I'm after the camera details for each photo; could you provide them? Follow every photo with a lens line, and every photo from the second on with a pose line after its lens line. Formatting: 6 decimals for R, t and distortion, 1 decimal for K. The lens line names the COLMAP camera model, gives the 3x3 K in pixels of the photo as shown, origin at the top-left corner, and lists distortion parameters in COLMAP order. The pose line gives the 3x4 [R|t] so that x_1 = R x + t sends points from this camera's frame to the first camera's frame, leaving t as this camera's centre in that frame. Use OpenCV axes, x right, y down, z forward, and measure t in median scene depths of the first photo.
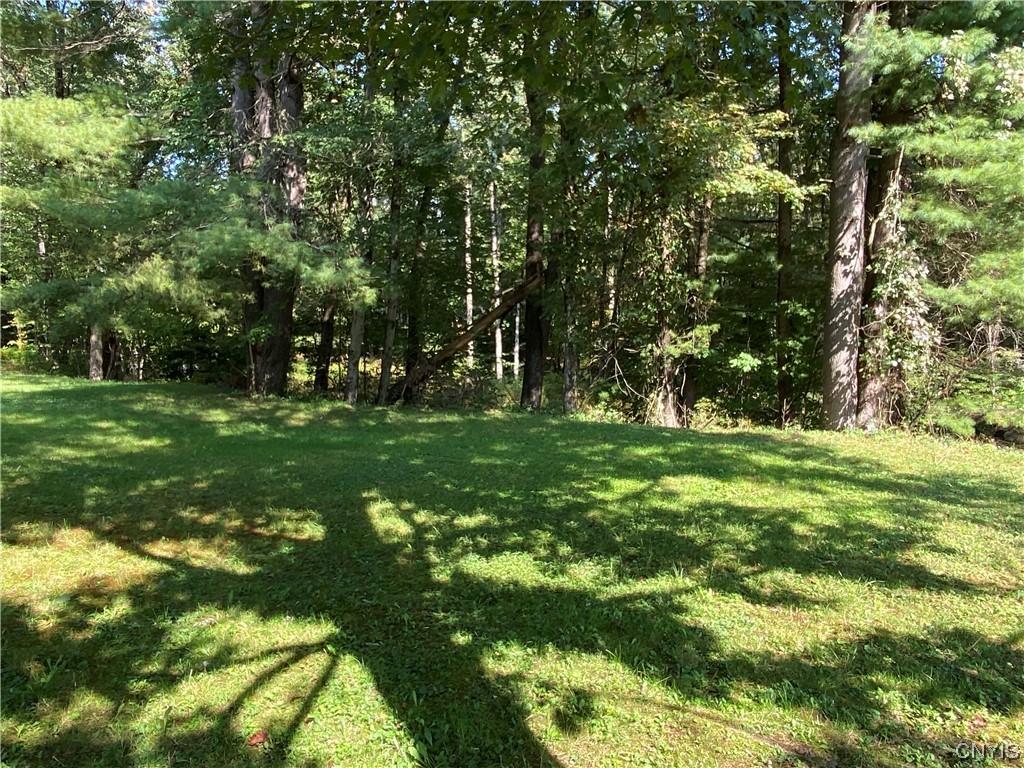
lens RADIAL K [[759.3, 0, 503.5], [0, 759.3, 382.3], [0, 0, 1]] dist [0.062717, -0.090003]
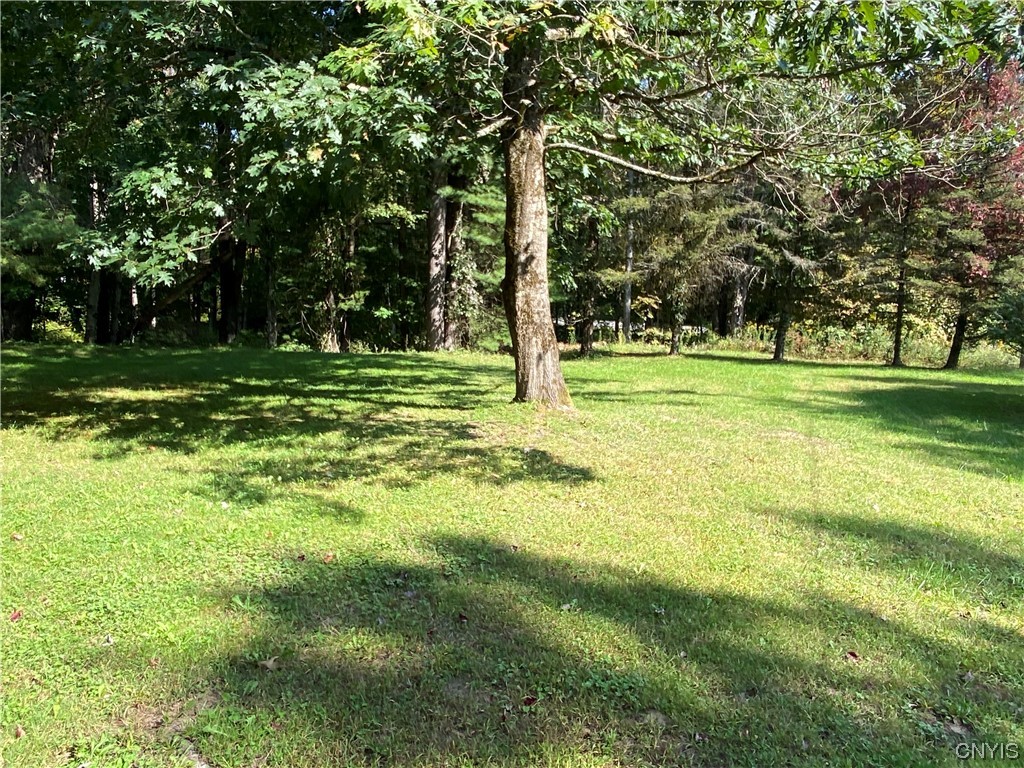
lens RADIAL K [[759.3, 0, 509.2], [0, 759.3, 377.8], [0, 0, 1]] dist [0.062717, -0.090003]
pose [[0.868065, -0.042675, 0.494614, -0.310382], [0.017560, 0.998315, 0.055315, 0.030206], [-0.496141, -0.039332, 0.867351, -0.664944]]
